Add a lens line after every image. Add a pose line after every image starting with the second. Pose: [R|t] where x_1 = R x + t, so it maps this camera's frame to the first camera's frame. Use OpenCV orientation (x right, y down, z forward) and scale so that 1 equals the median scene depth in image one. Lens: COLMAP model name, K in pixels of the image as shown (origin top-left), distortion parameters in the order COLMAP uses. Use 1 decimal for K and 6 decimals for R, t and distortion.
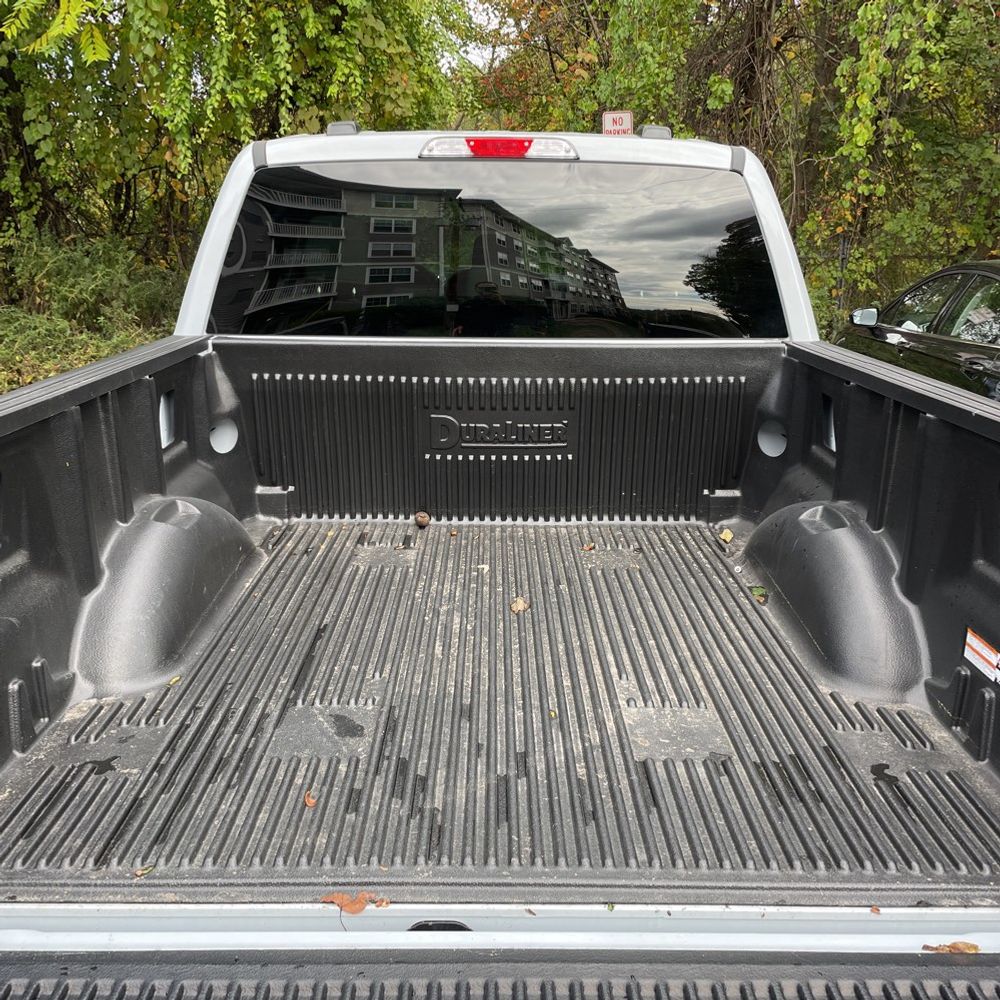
lens RADIAL K [[1012.5, 0, 488.7], [0, 1012.5, 483.0], [0, 0, 1]] dist [0.086274, -0.120828]
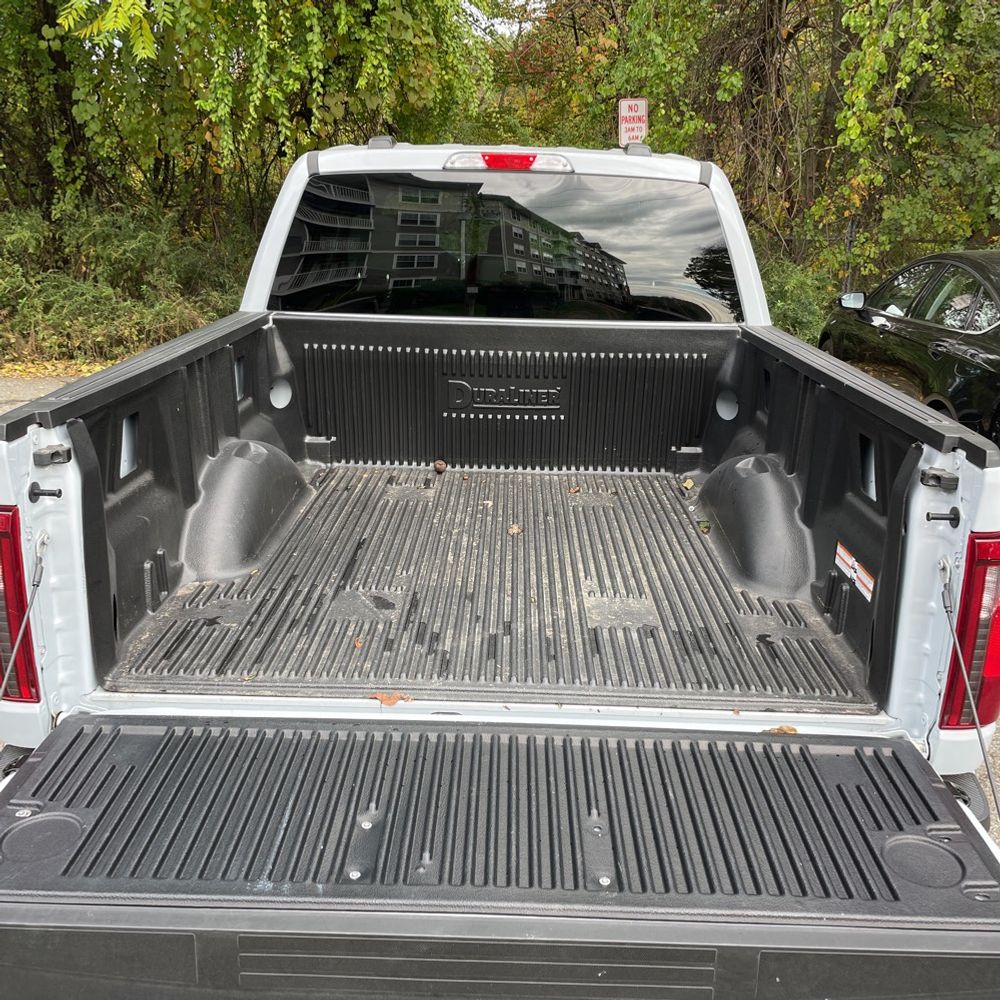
lens RADIAL K [[1012.5, 0, 488.7], [0, 1012.5, 483.0], [0, 0, 1]] dist [0.086274, -0.120828]
pose [[0.999611, 0.021497, -0.017788, 0.021452], [-0.021007, 0.999406, 0.027316, 0.030382], [0.018365, -0.026932, 0.999469, -0.309526]]
